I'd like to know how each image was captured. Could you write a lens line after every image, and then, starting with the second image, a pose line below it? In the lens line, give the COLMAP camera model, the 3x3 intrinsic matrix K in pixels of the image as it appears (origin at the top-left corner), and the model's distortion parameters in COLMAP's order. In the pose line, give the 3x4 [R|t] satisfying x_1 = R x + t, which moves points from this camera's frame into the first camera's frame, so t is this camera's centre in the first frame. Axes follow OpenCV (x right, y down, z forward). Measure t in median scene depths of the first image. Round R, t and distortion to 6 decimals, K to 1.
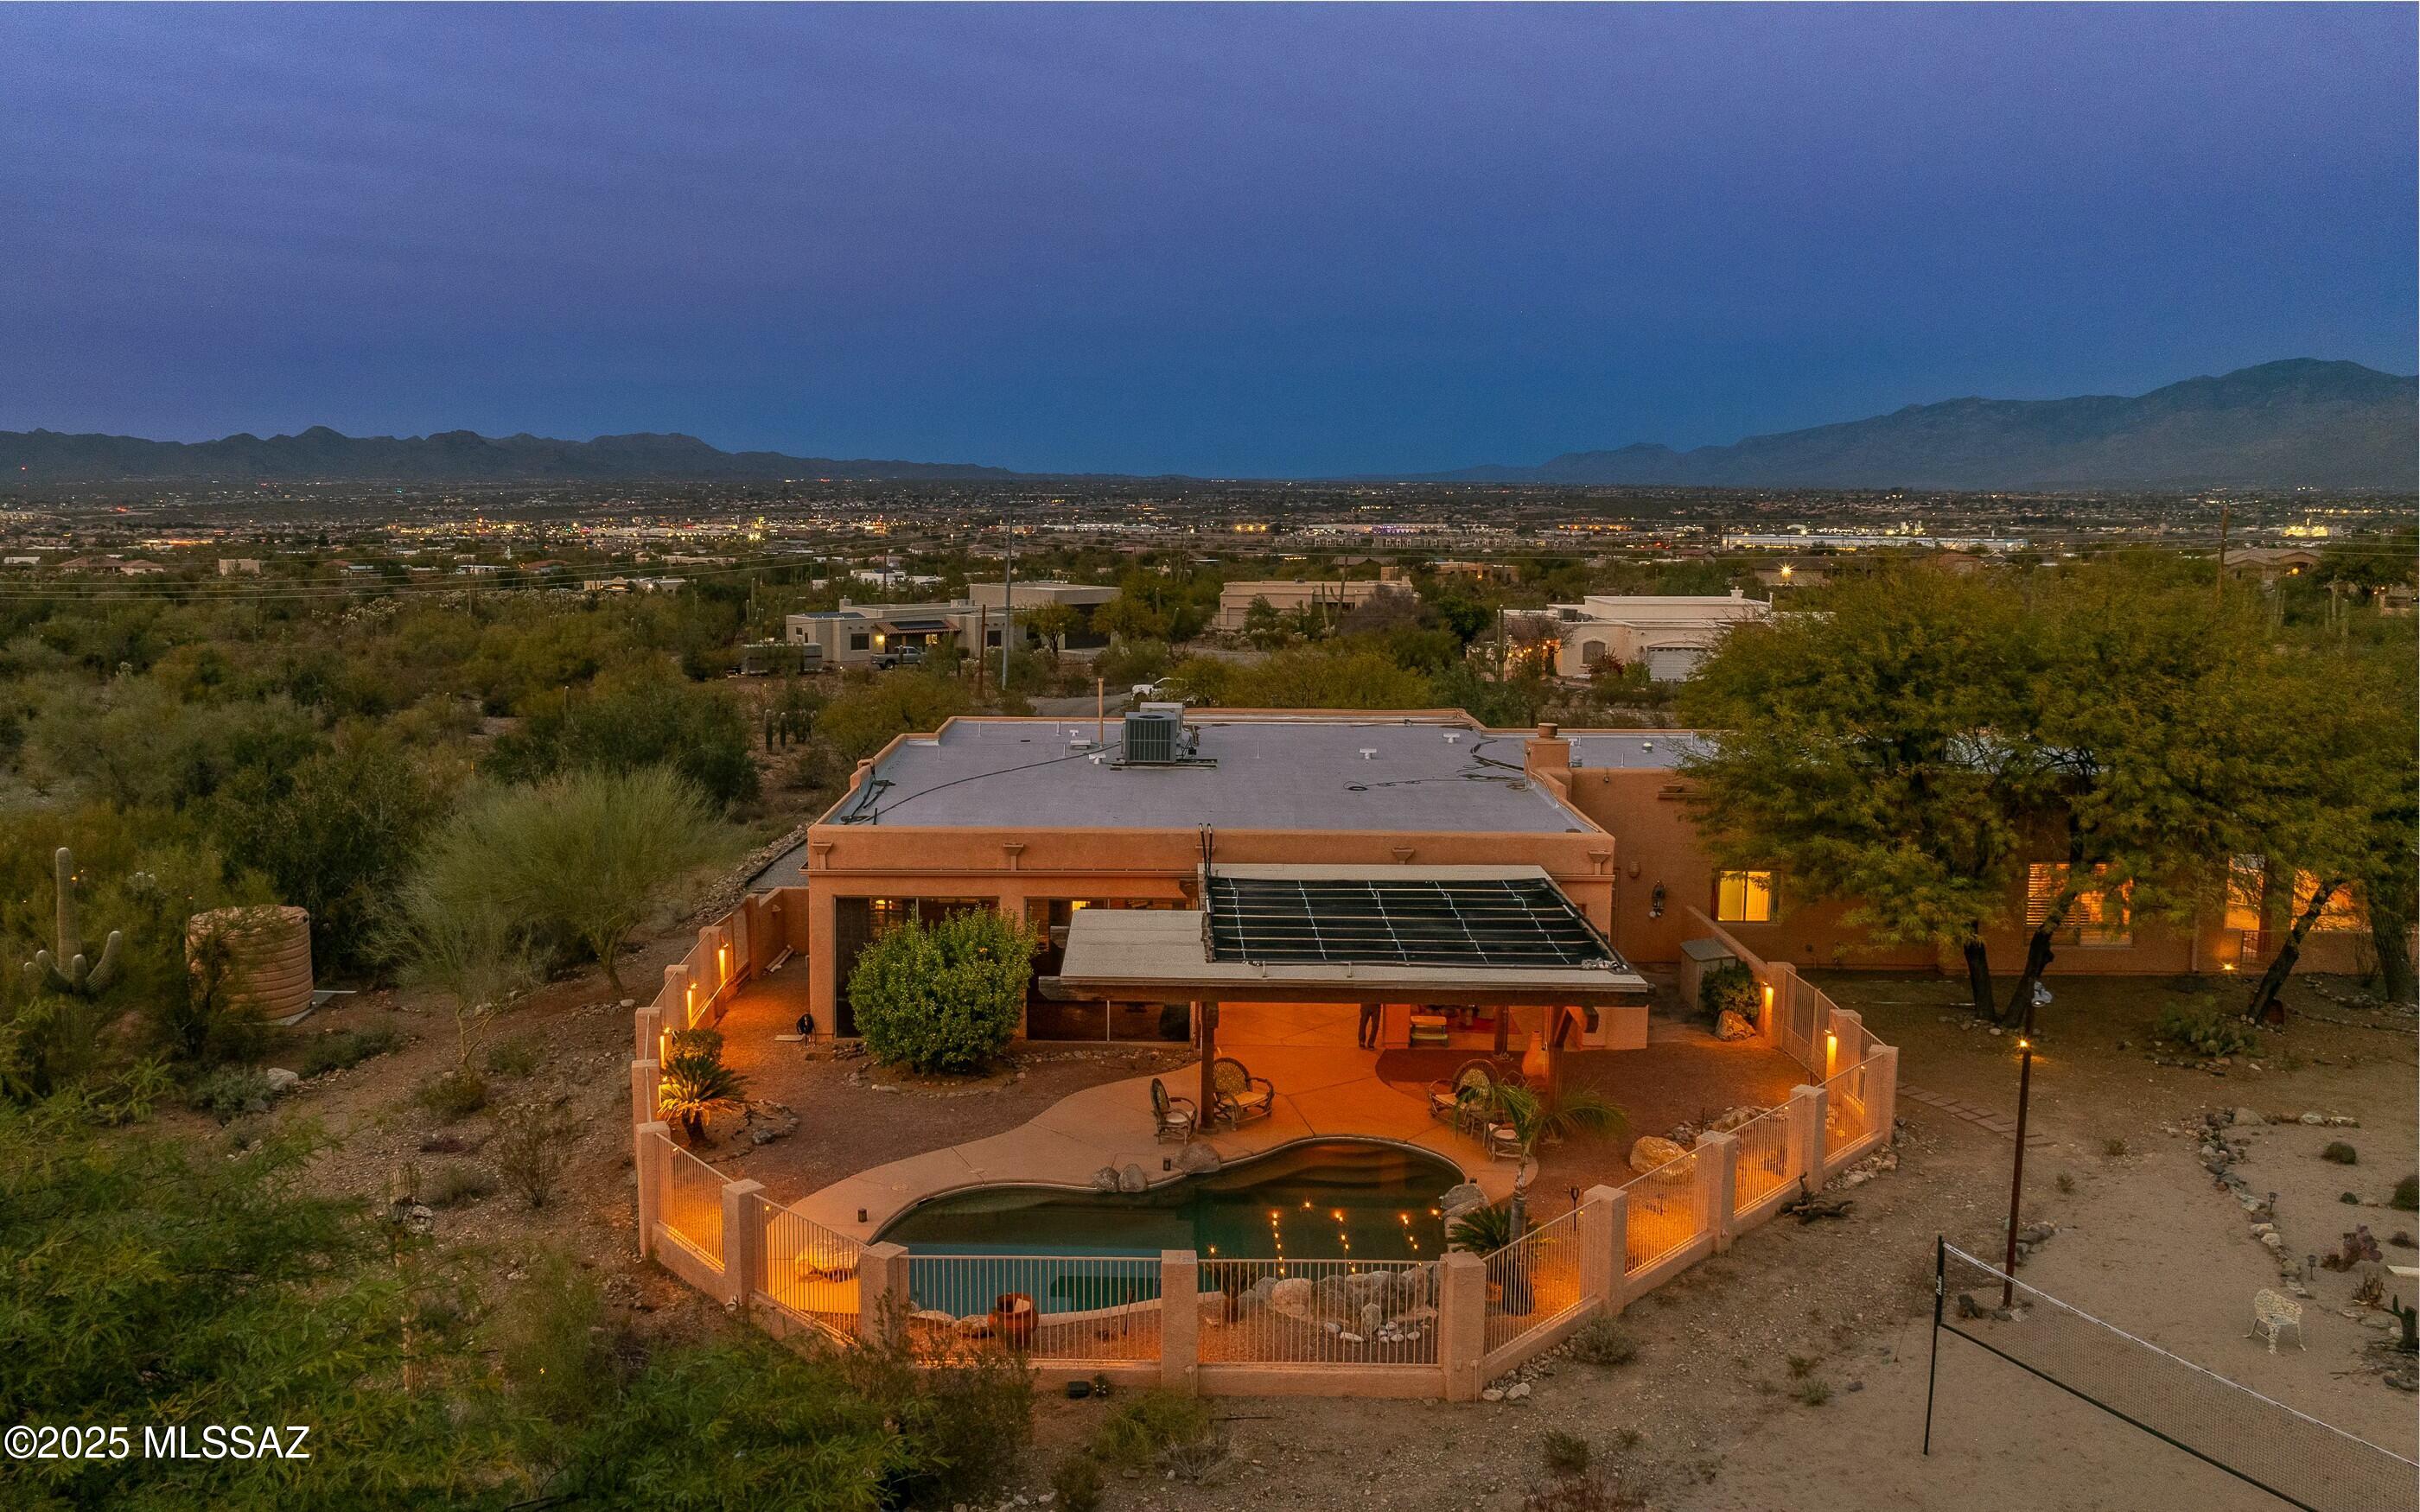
lens RADIAL K [[1868.7, 0, 1204.7], [0, 1868.7, 761.4], [0, 0, 1]] dist [-0.022749, 0.010904]
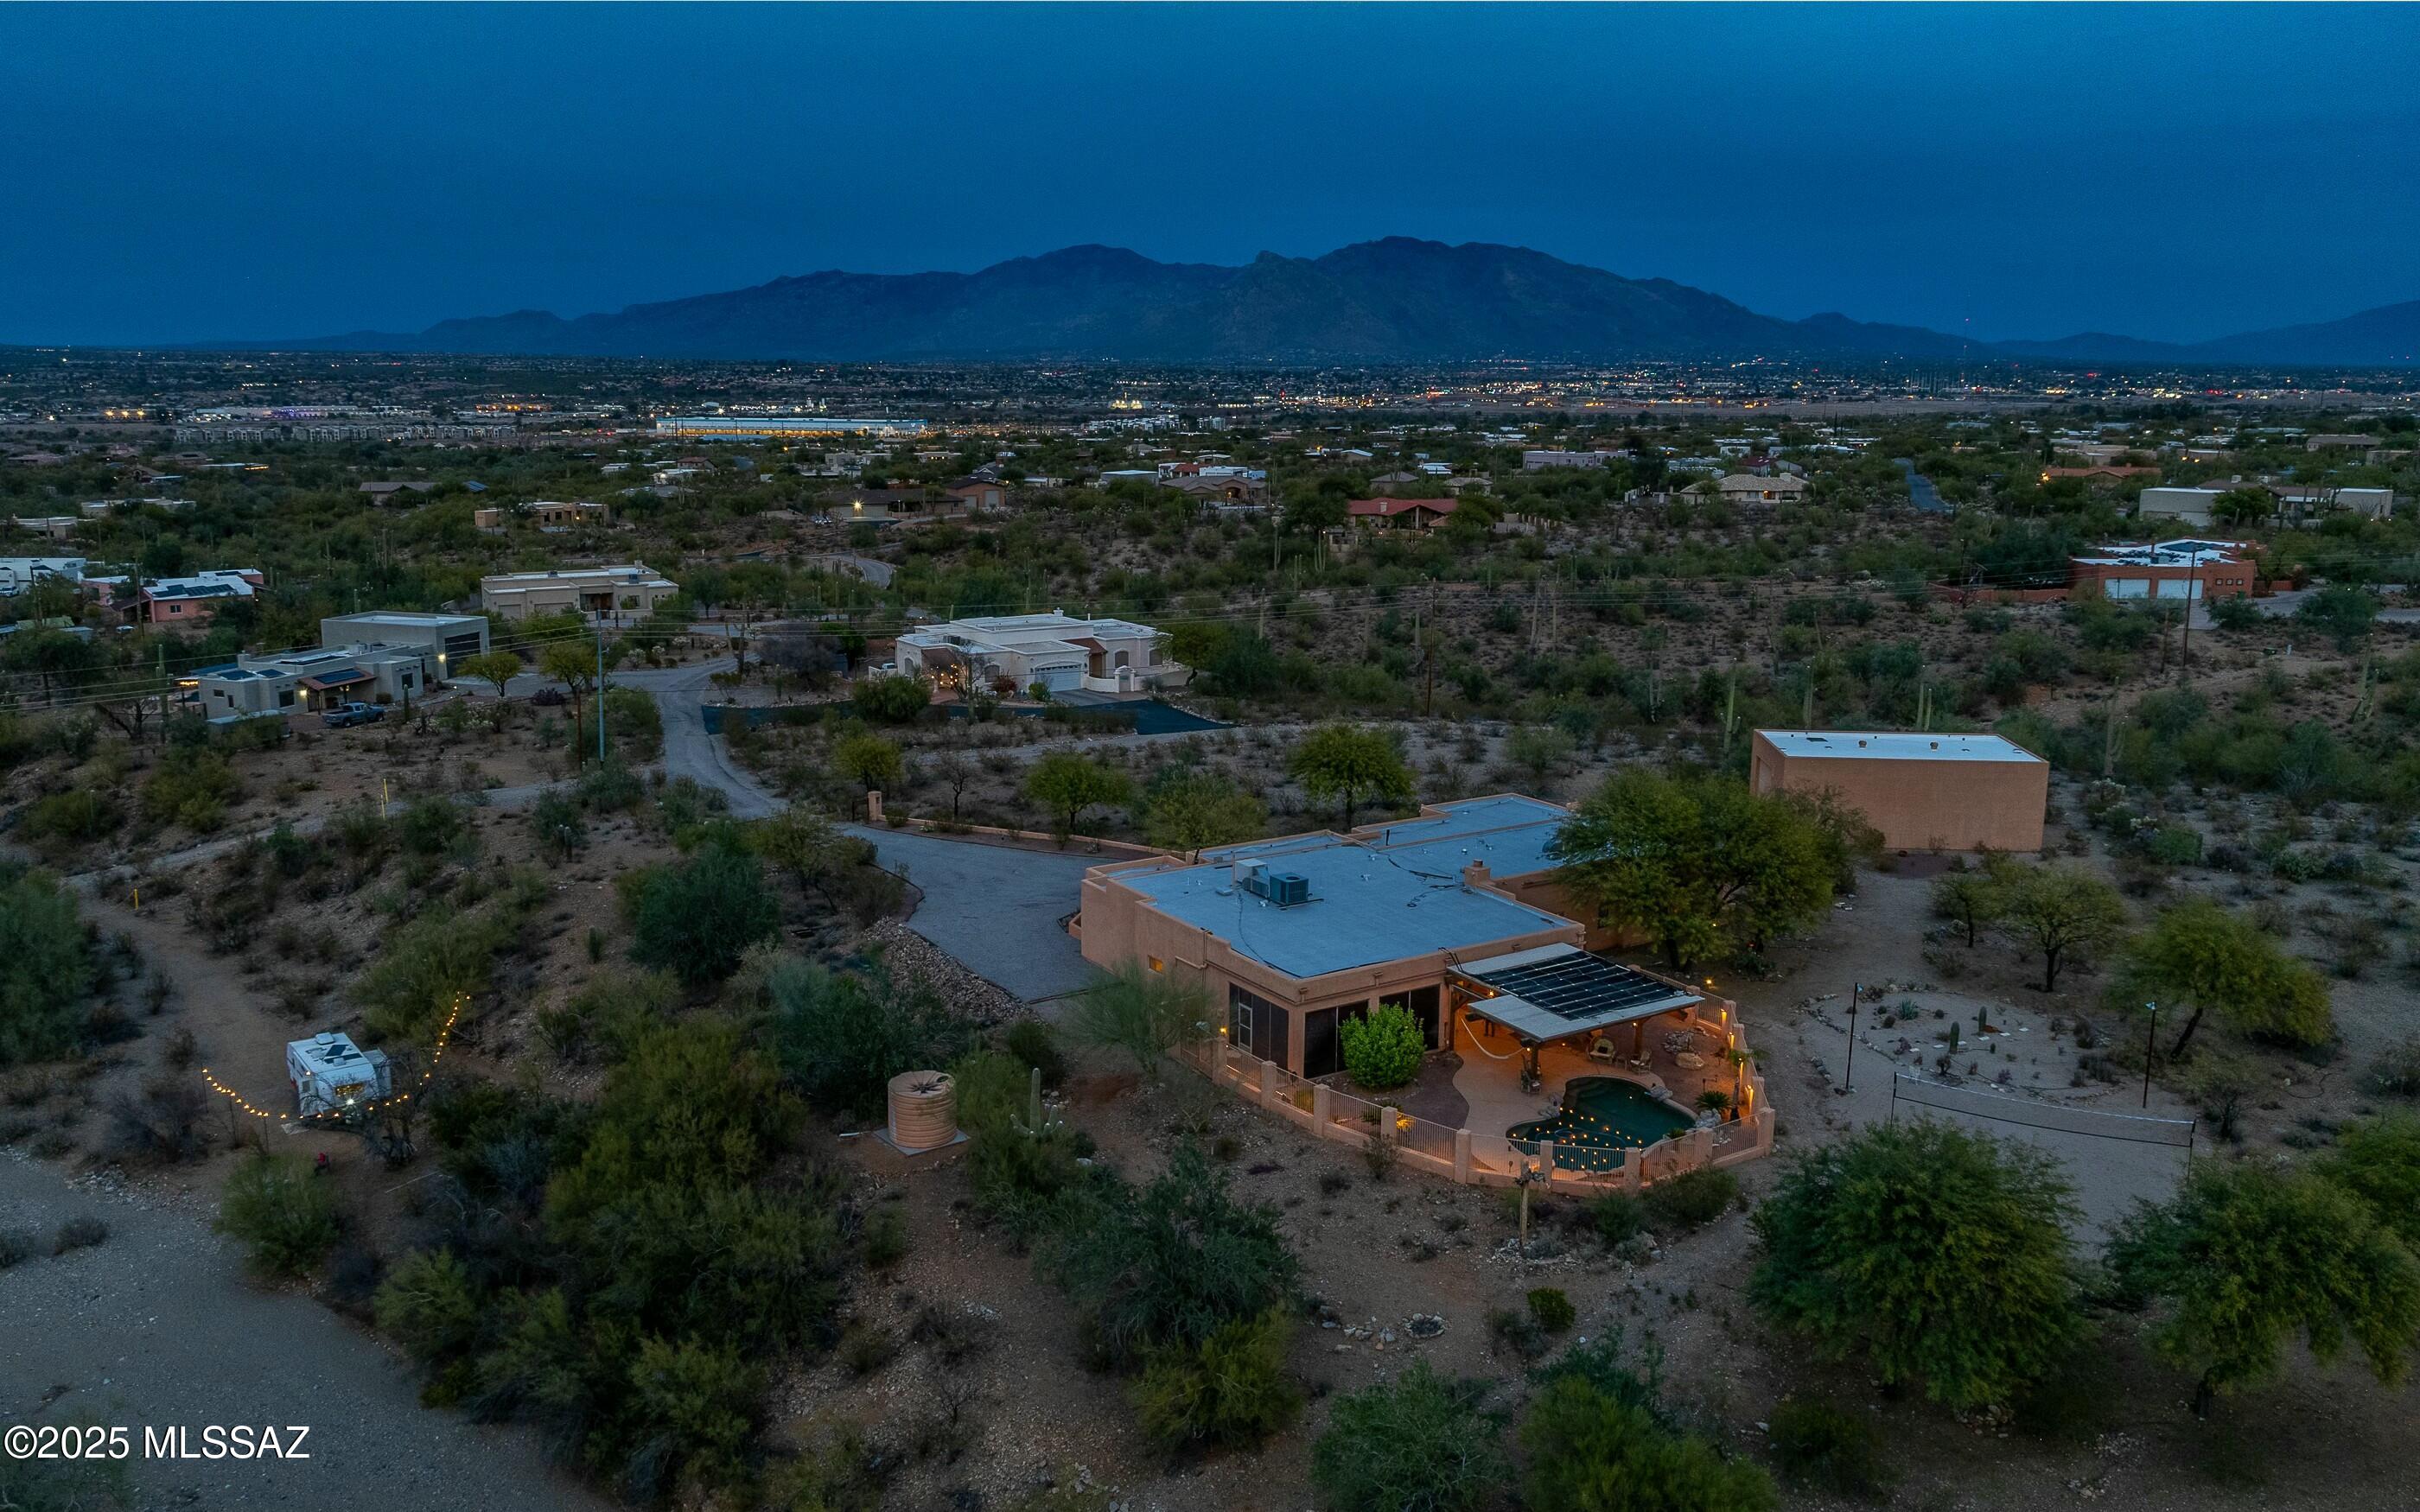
lens RADIAL K [[1868.7, 0, 1215.0], [0, 1868.7, 754.6], [0, 0, 1]] dist [-0.022749, 0.010904]
pose [[0.818792, -0.110061, 0.563442, -0.062869], [0.063908, 0.992825, 0.101064, -0.018906], [-0.570522, -0.046742, 0.819951, -0.026971]]
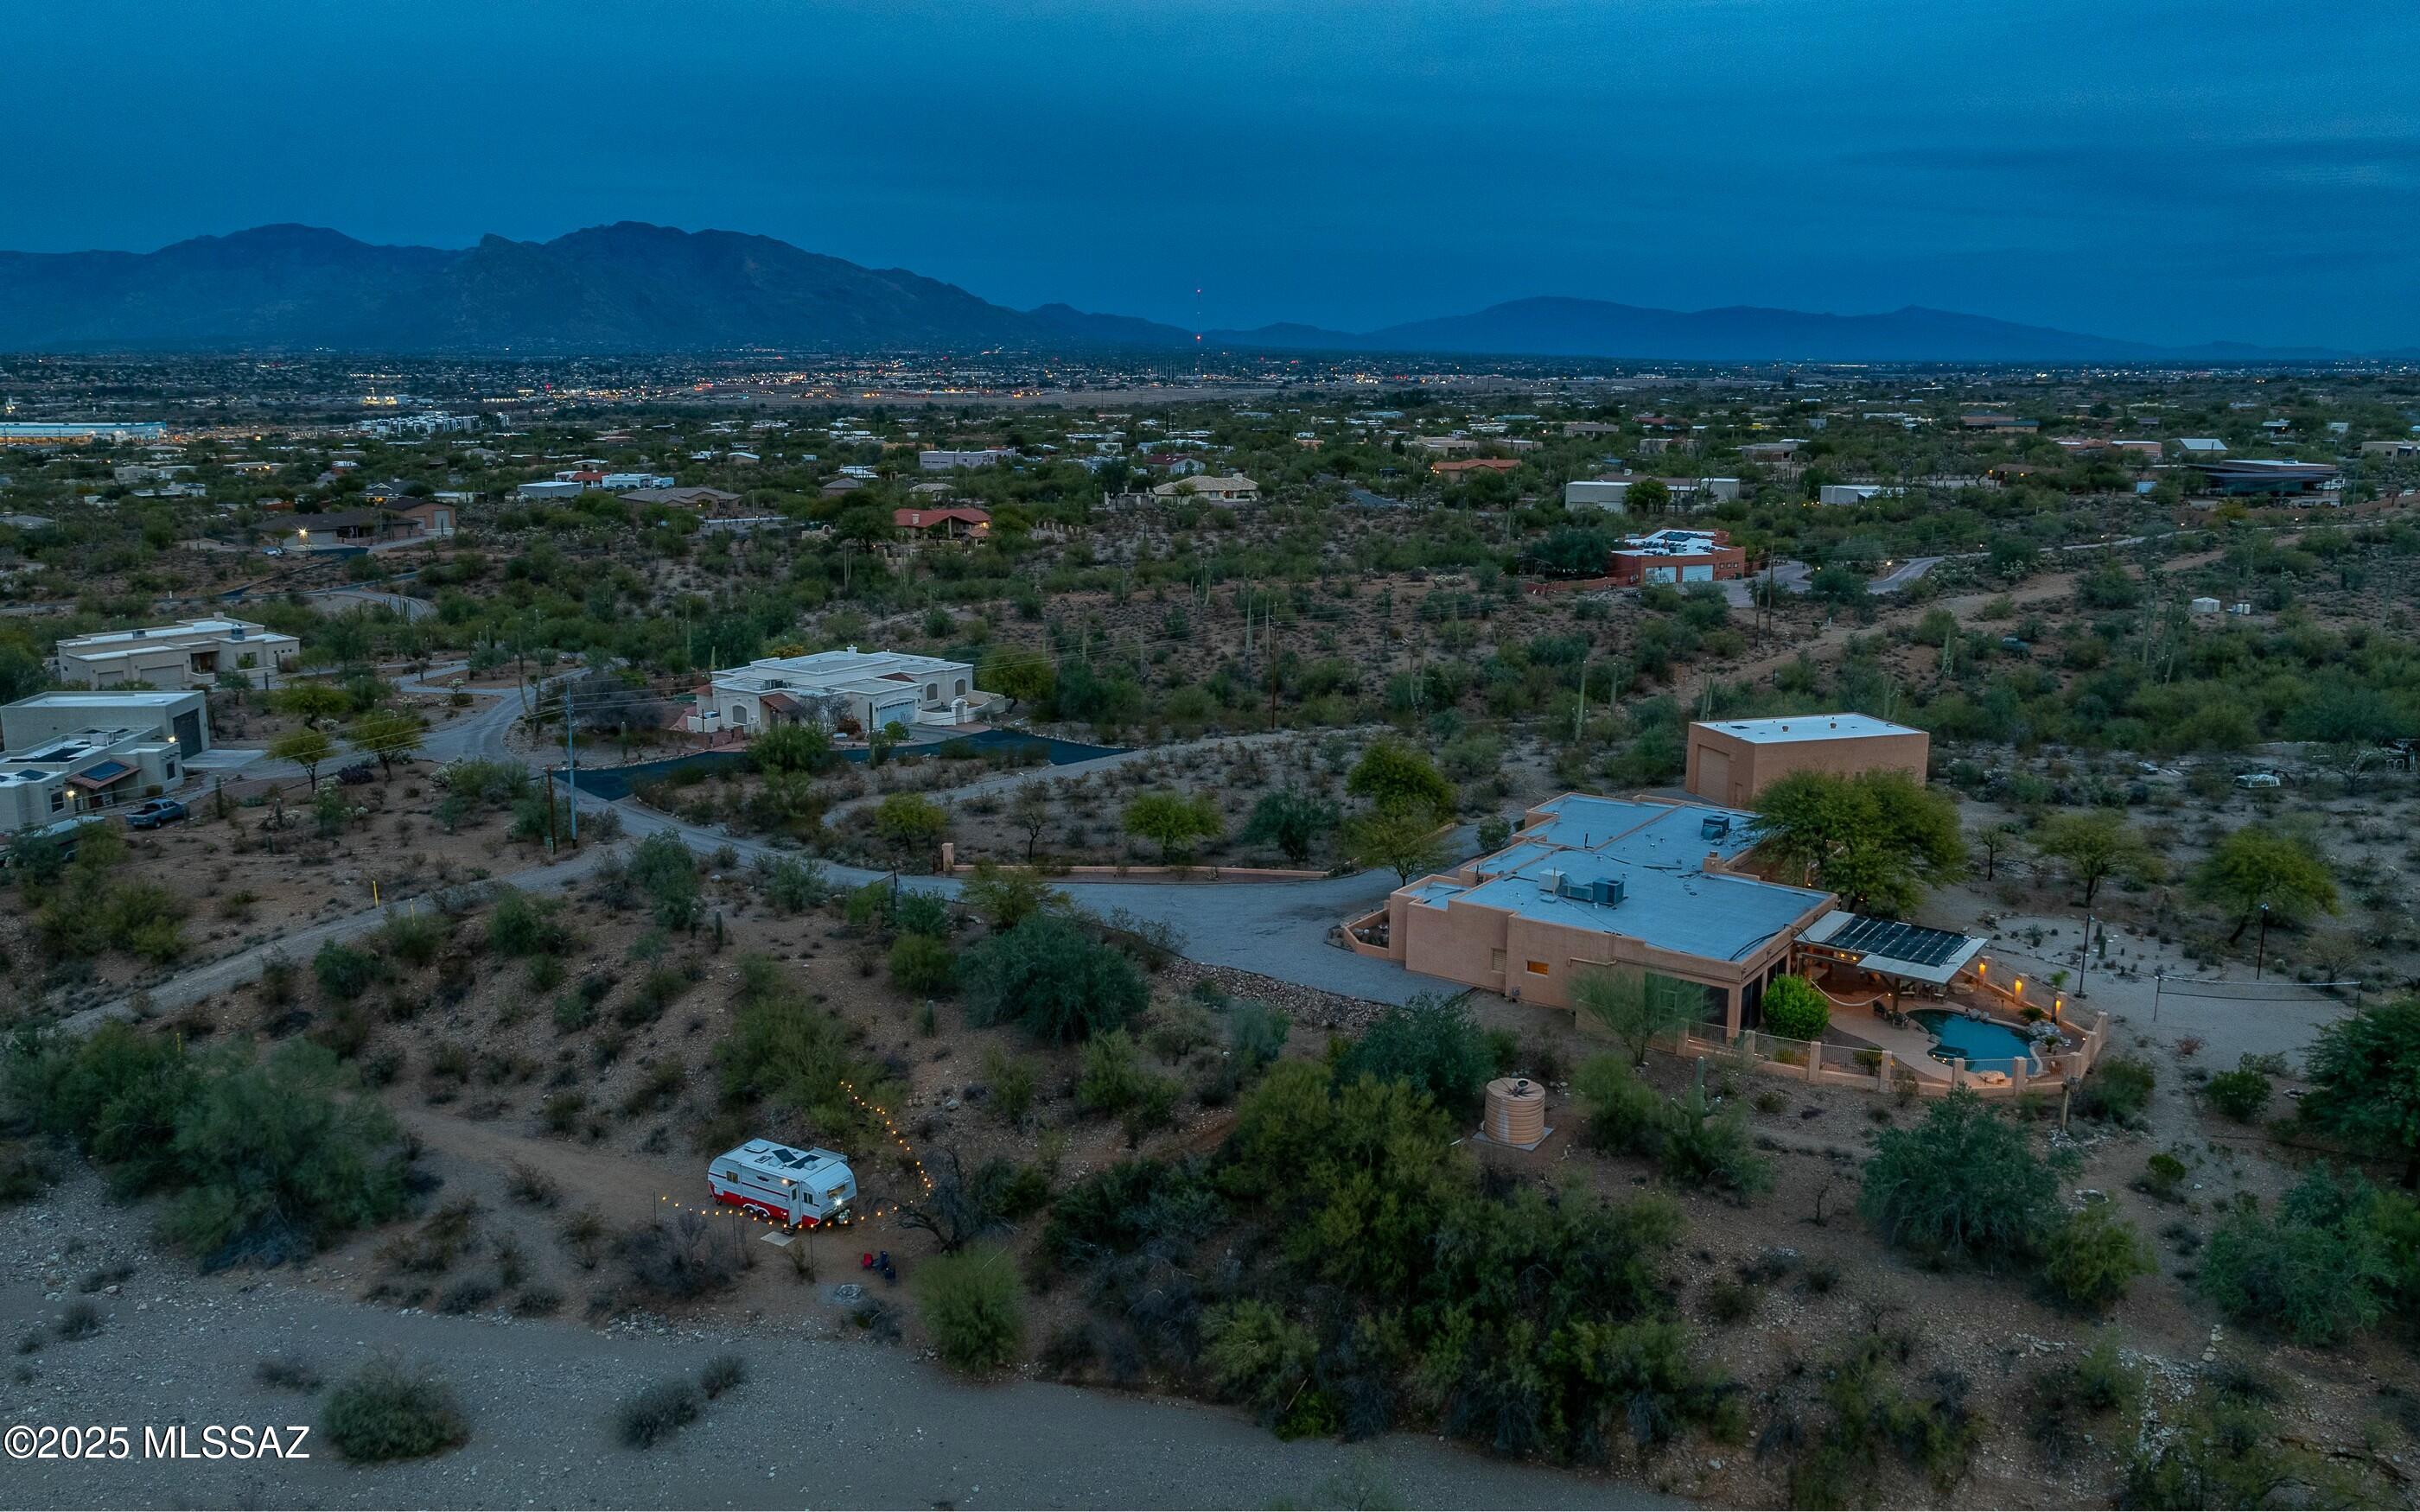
lens RADIAL K [[1868.7, 0, 1150.5], [0, 1868.7, 749.0], [0, 0, 1]] dist [-0.022749, 0.010904]
pose [[0.539818, -0.168548, 0.824736, -0.119271], [0.096818, 0.985679, 0.138068, -0.030178], [-0.836196, 0.005317, 0.548405, 0.013303]]
